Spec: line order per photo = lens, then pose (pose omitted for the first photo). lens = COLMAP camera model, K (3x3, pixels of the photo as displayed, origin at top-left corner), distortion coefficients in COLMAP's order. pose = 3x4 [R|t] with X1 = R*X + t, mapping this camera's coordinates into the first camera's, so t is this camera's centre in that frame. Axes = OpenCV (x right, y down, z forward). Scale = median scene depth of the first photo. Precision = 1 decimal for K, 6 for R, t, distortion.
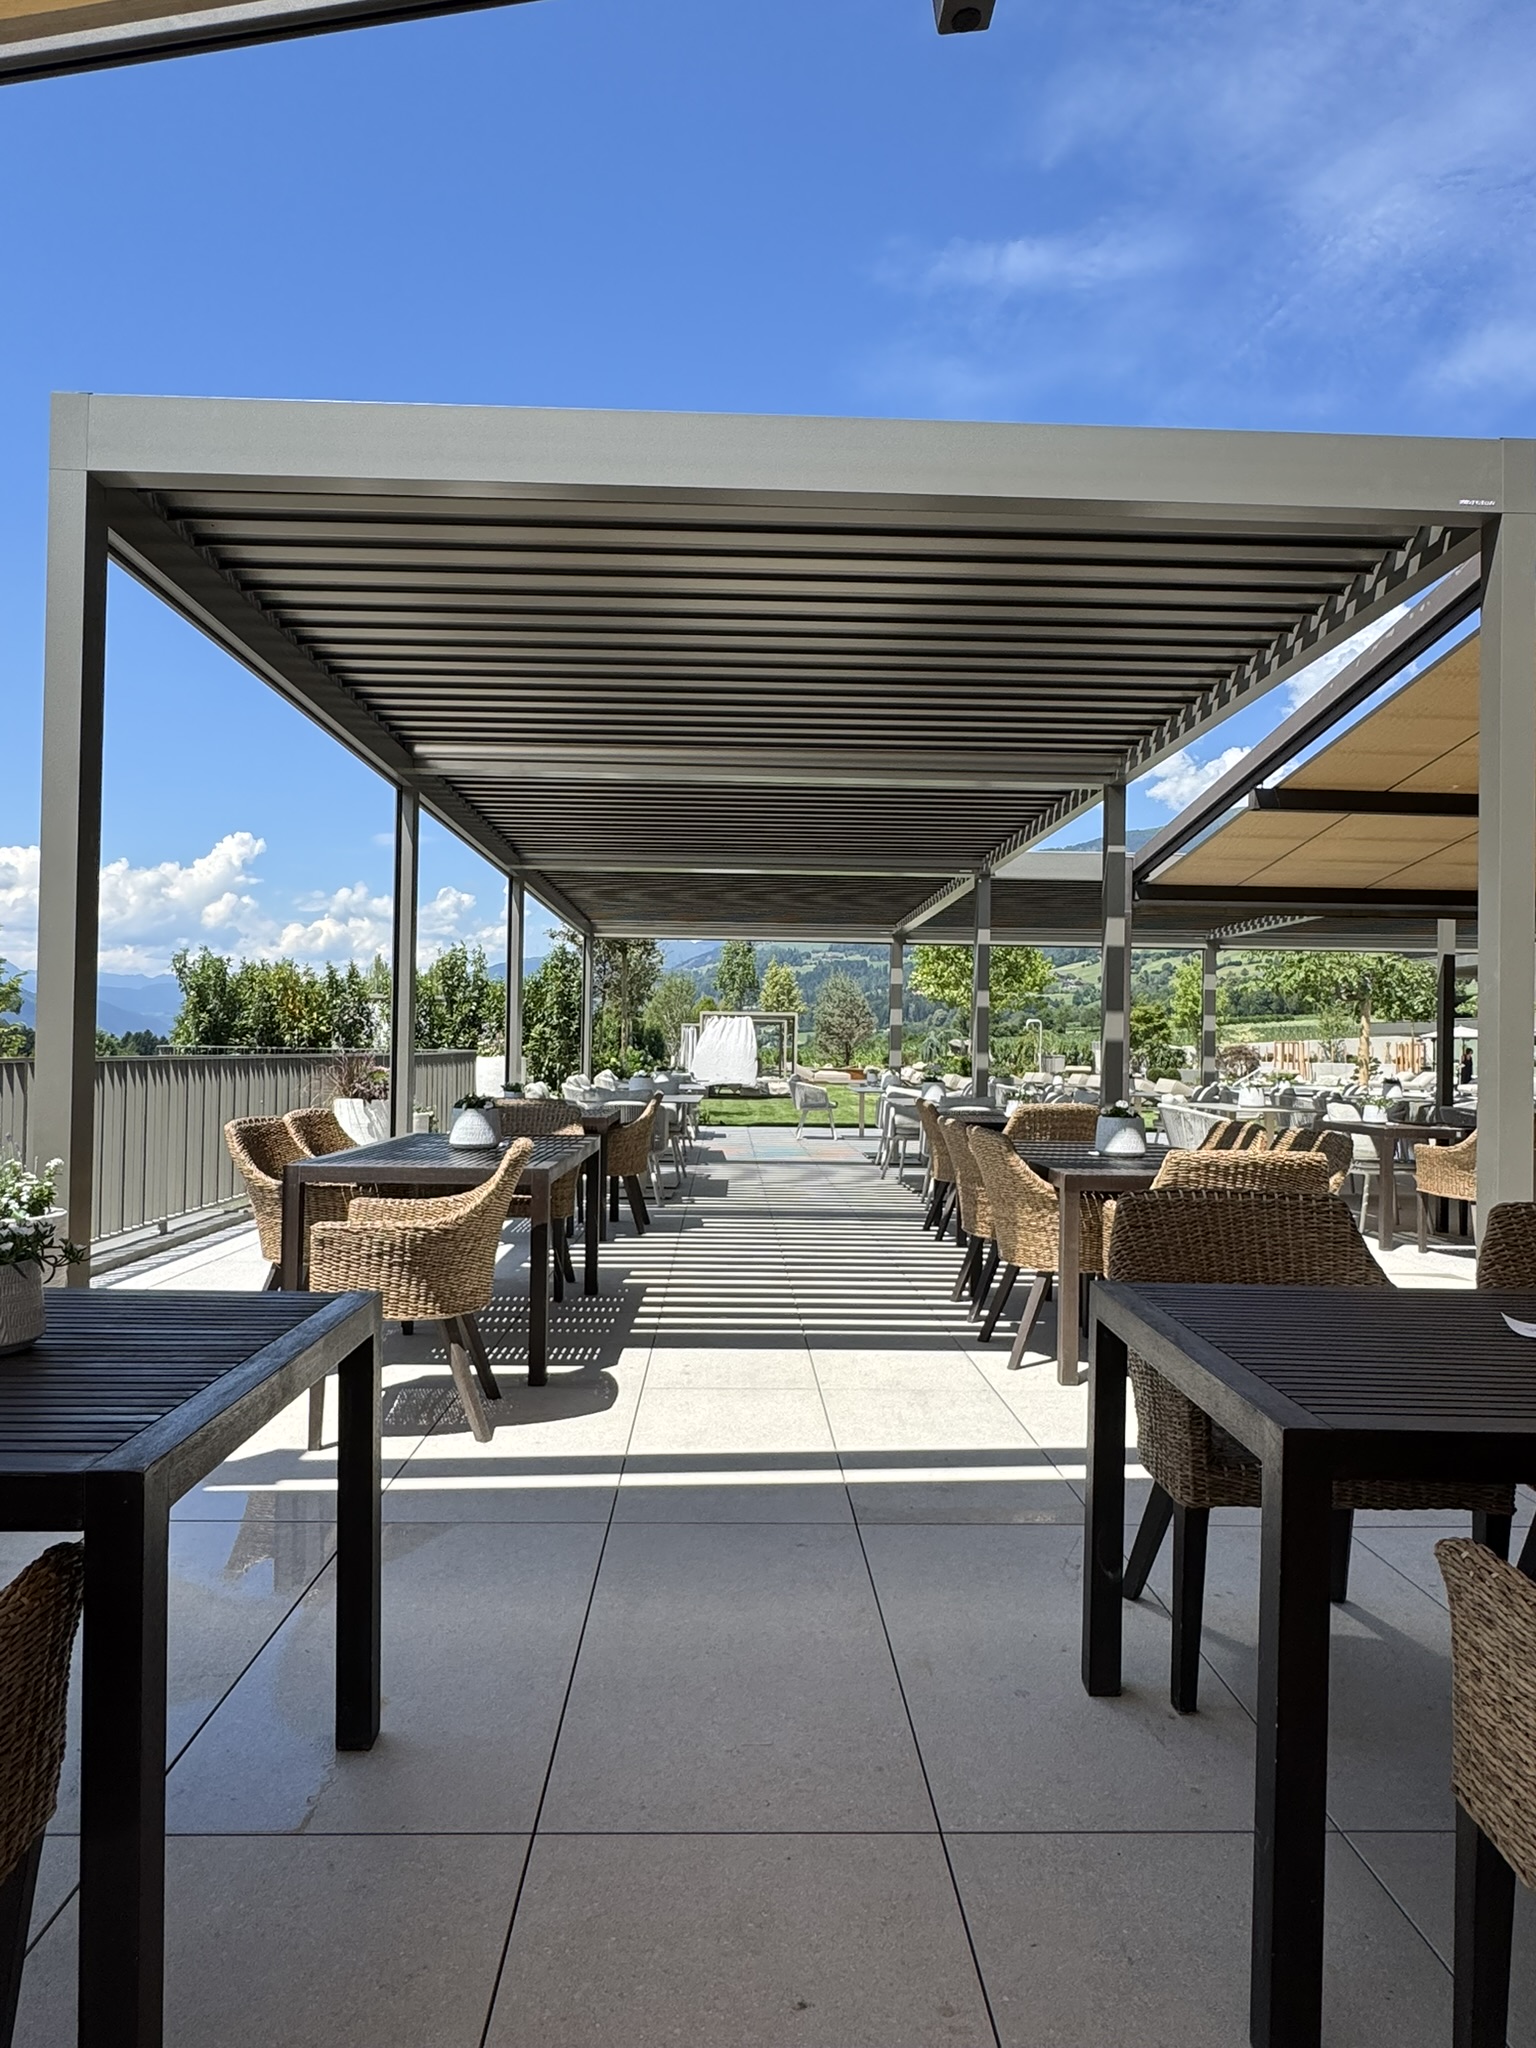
lens RADIAL K [[1238.7, 0, 764.8], [0, 1238.7, 1031.1], [0, 0, 1]] dist [0.002342, 0.000270]
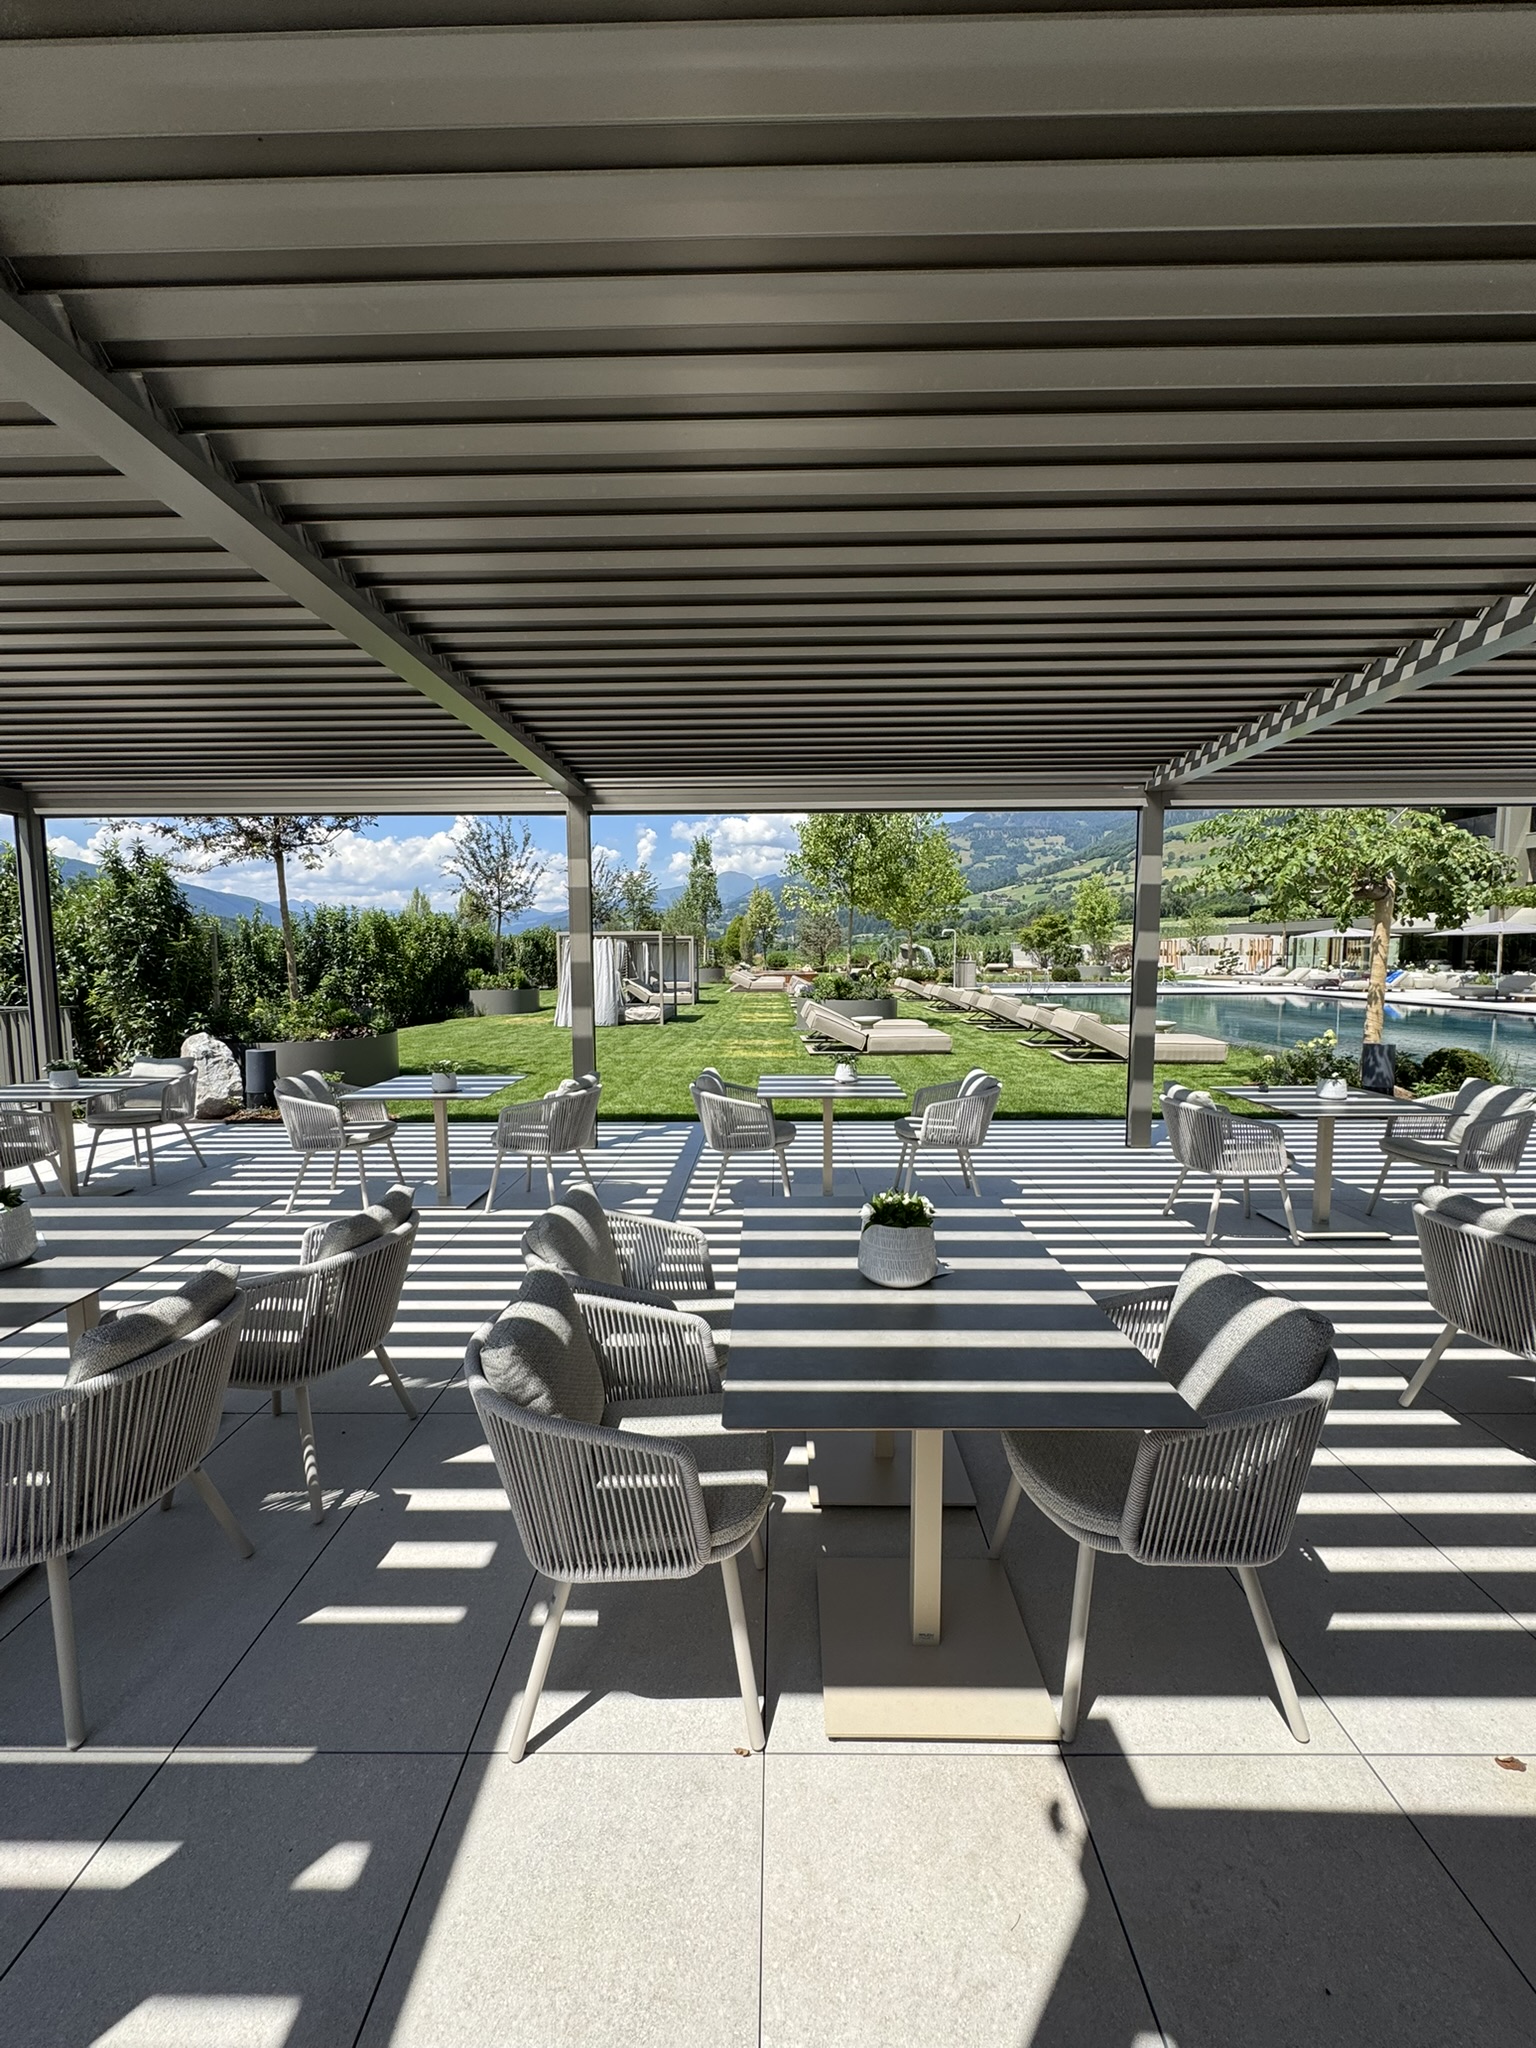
lens RADIAL K [[811.9, 0, 767.0], [0, 811.9, 1020.9], [0, 0, 1]] dist [0.000200, -0.000123]
pose [[0.998951, -0.018030, -0.042082, 0.054314], [0.022238, 0.994559, 0.101773, -0.003505], [0.040018, -0.102602, 0.993917, 0.168403]]
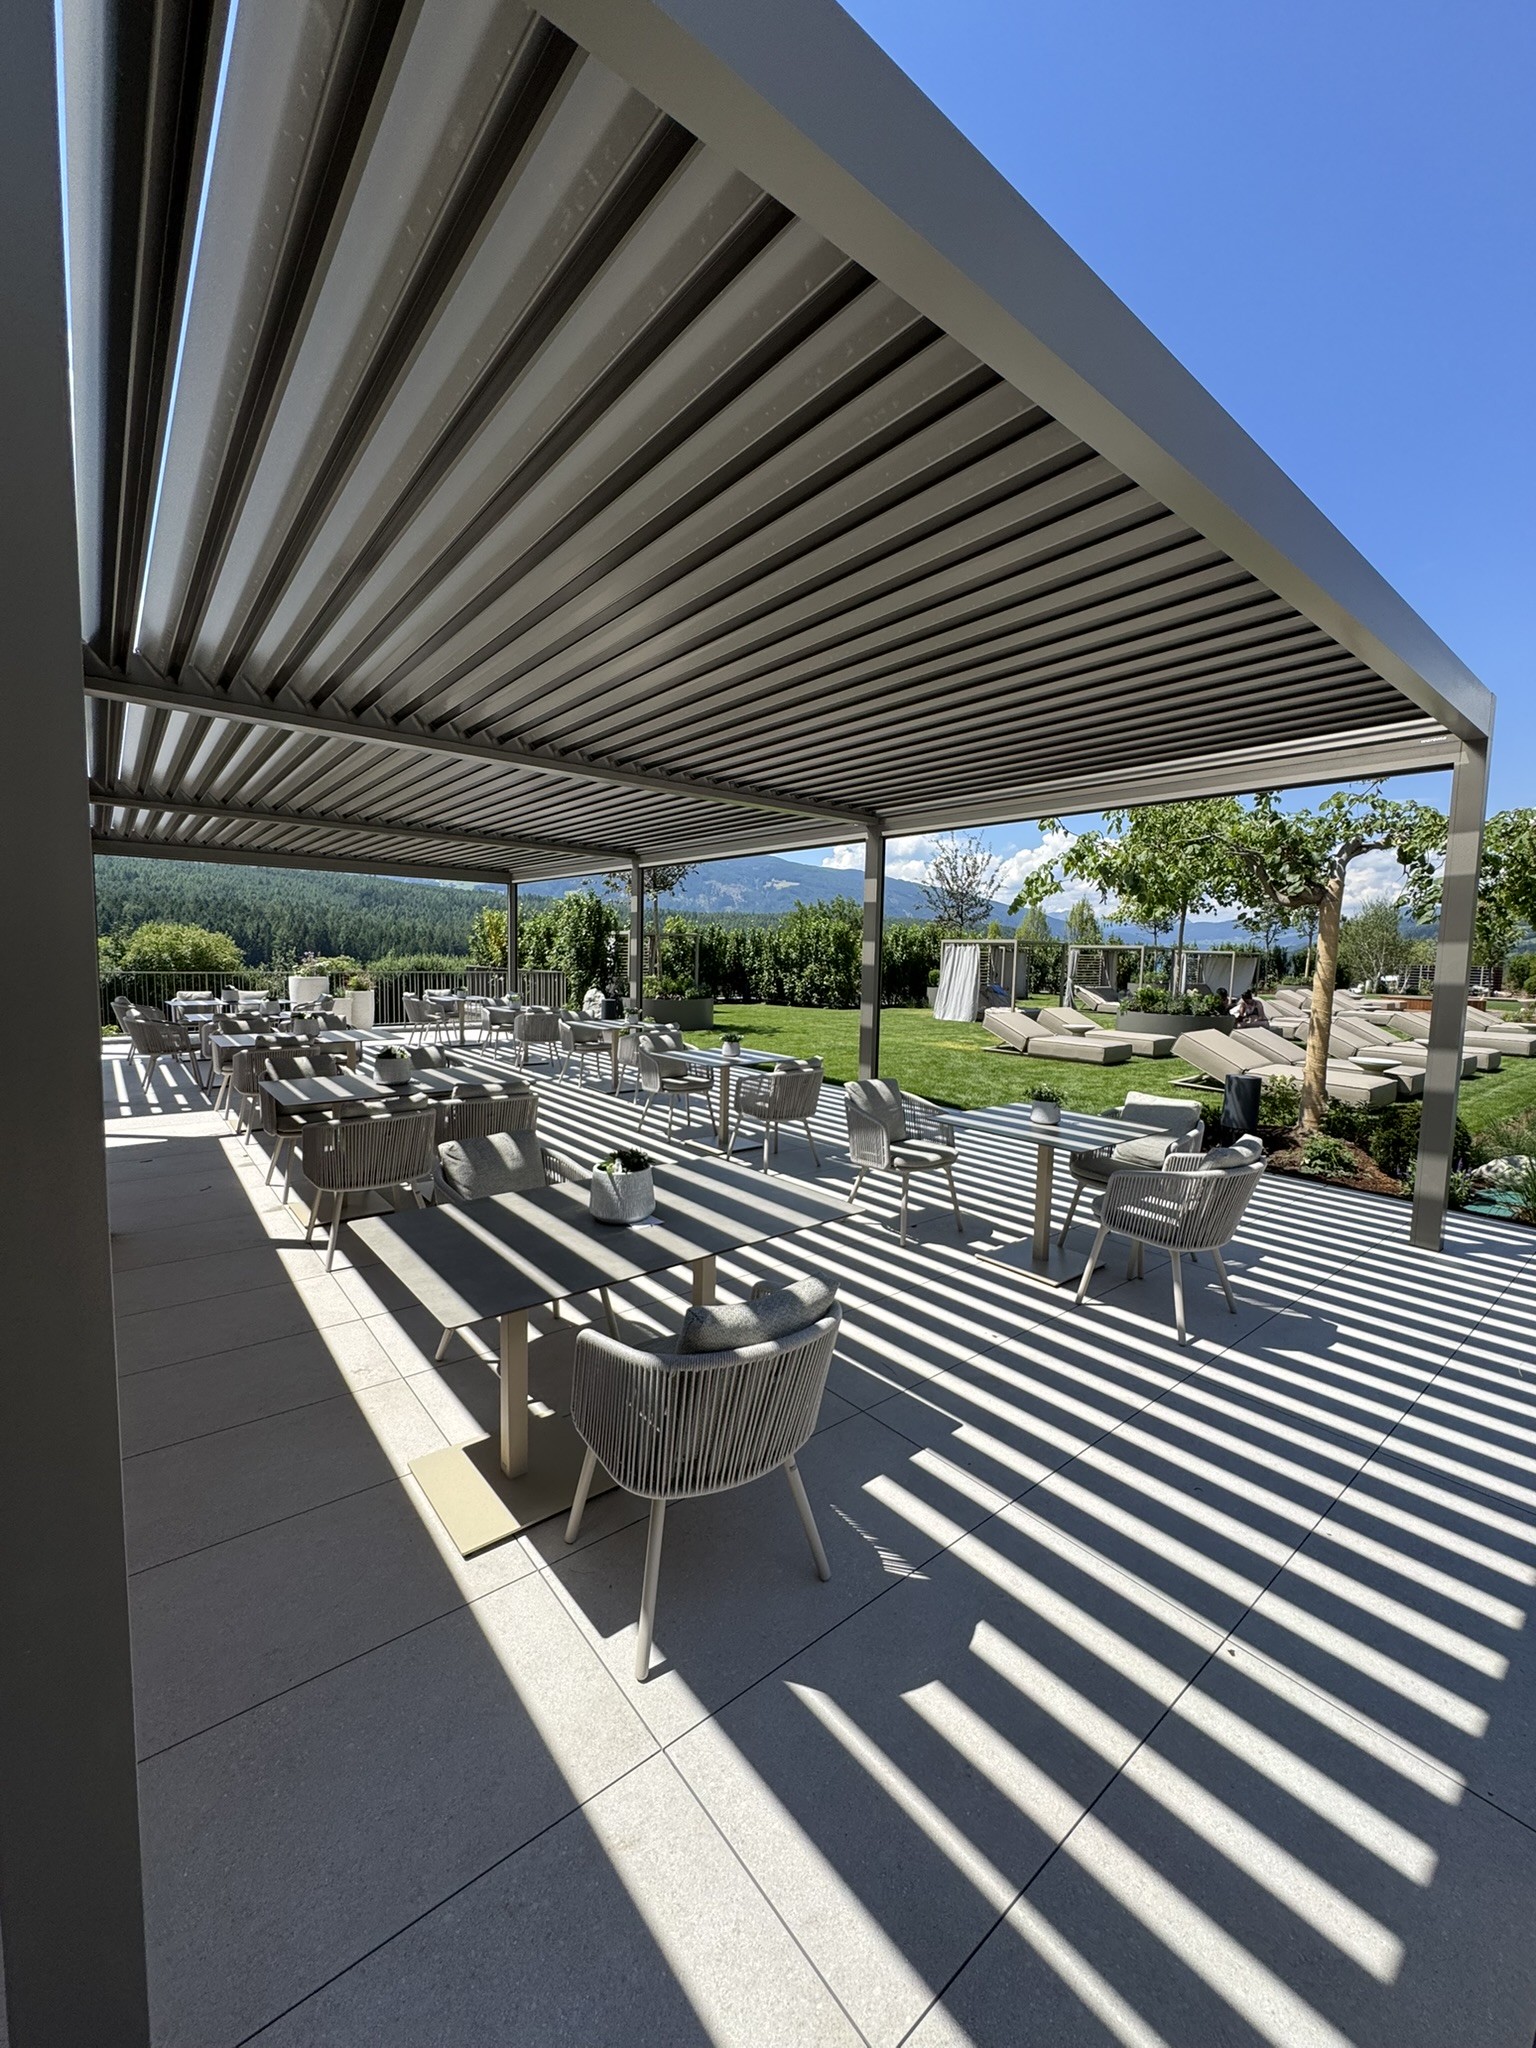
lens RADIAL K [[811.9, 0, 773.9], [0, 811.9, 1022.0], [0, 0, 1]] dist [0.000200, -0.000123]
pose [[0.613510, 0.067521, -0.786795, 0.182593], [-0.003280, 0.996547, 0.082964, -0.001093], [0.789680, -0.048318, 0.611614, 0.183912]]
